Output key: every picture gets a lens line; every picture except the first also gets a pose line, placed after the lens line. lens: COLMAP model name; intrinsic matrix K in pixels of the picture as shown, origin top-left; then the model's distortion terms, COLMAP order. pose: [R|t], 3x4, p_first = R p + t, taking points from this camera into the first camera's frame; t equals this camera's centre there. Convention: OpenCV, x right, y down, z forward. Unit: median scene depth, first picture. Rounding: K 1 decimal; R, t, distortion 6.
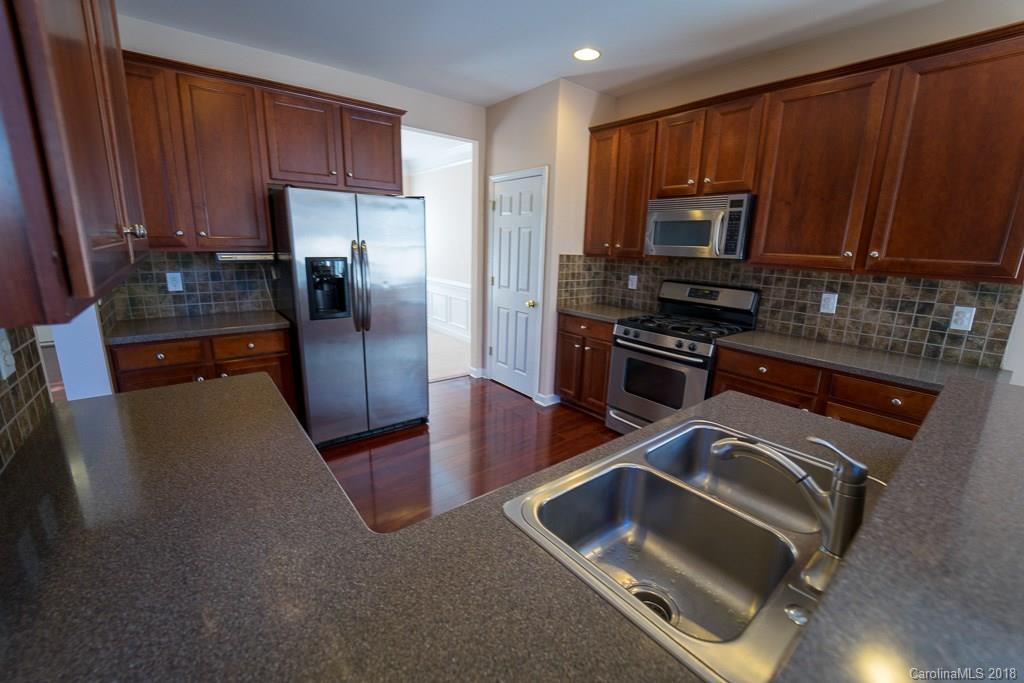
lens RADIAL K [[418.3, 0, 513.7], [0, 418.3, 337.9], [0, 0, 1]] dist [-0.011123, -0.000018]
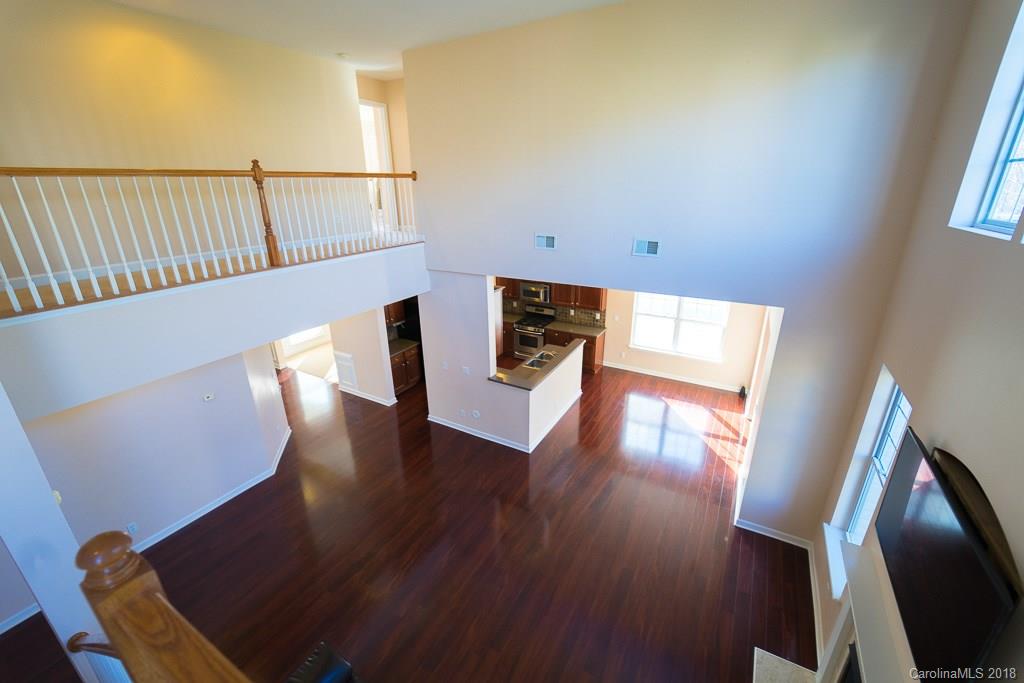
lens RADIAL K [[418.3, 0, 511.2], [0, 418.3, 339.8], [0, 0, 1]] dist [-0.011123, -0.000018]
pose [[0.928730, -0.163529, 0.332746, -0.805904], [0.117583, 0.981056, 0.153957, -0.390679], [-0.351619, -0.103859, 0.930364, -1.827791]]
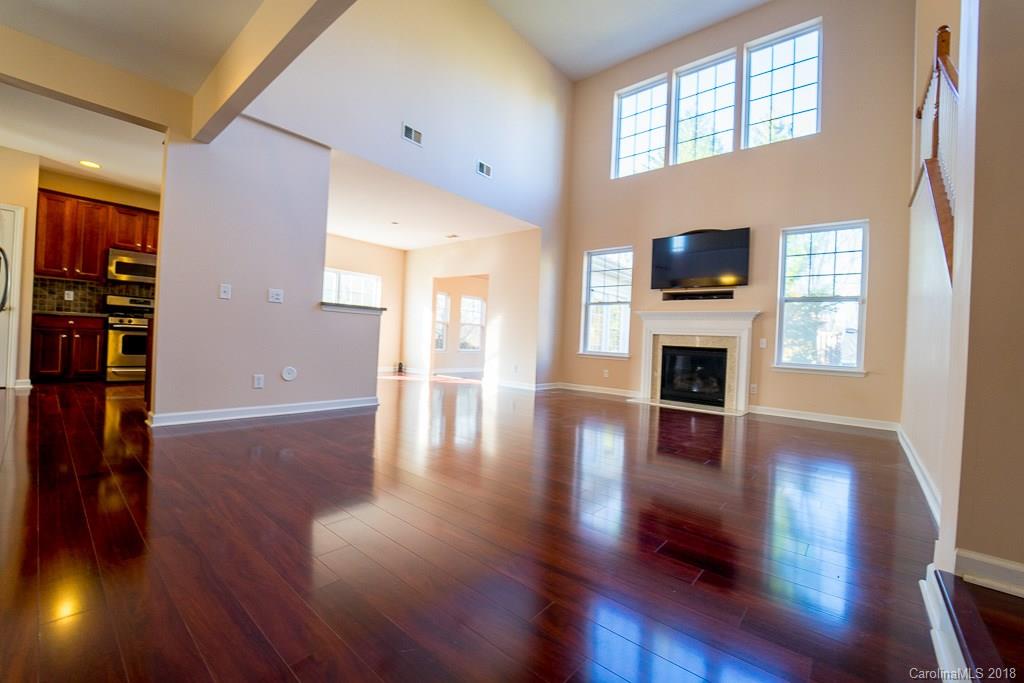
lens RADIAL K [[418.3, 0, 510.1], [0, 418.3, 337.6], [0, 0, 1]] dist [-0.011123, -0.000018]
pose [[-0.195585, -0.032377, 0.980152, -1.749042], [0.168928, 0.983403, 0.066194, 0.215951], [-0.966028, 0.178521, -0.186869, -0.253762]]
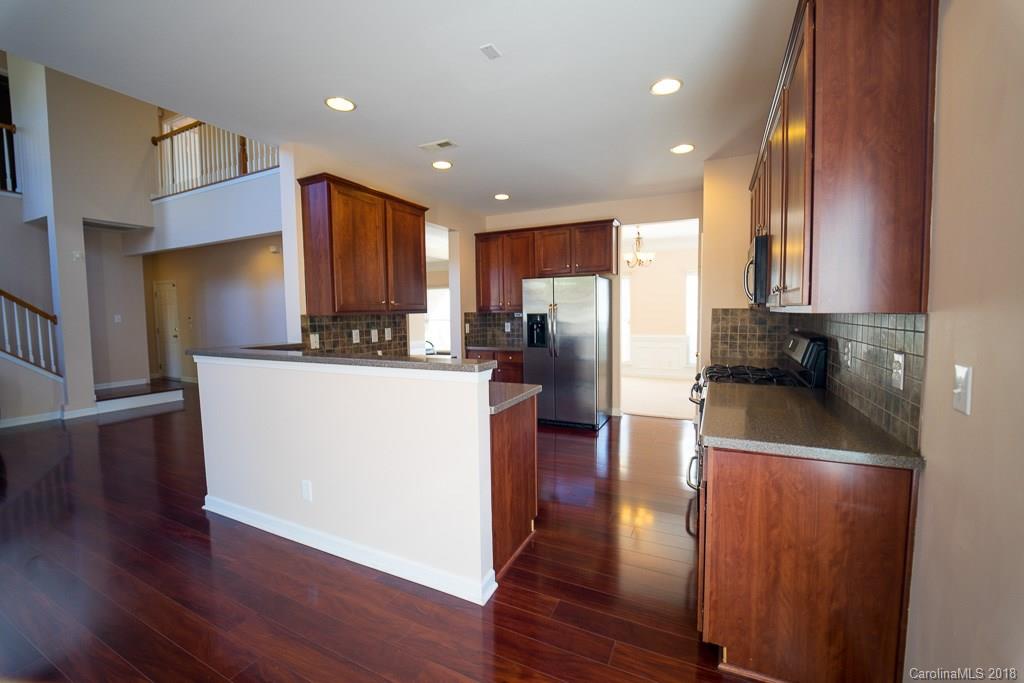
lens RADIAL K [[418.3, 0, 505.1], [0, 418.3, 335.2], [0, 0, 1]] dist [-0.011123, -0.000018]
pose [[0.424477, 0.021472, -0.905184, 0.863397], [-0.171929, 0.983442, -0.057296, 0.022720], [0.888966, 0.179948, 0.421140, 0.077090]]
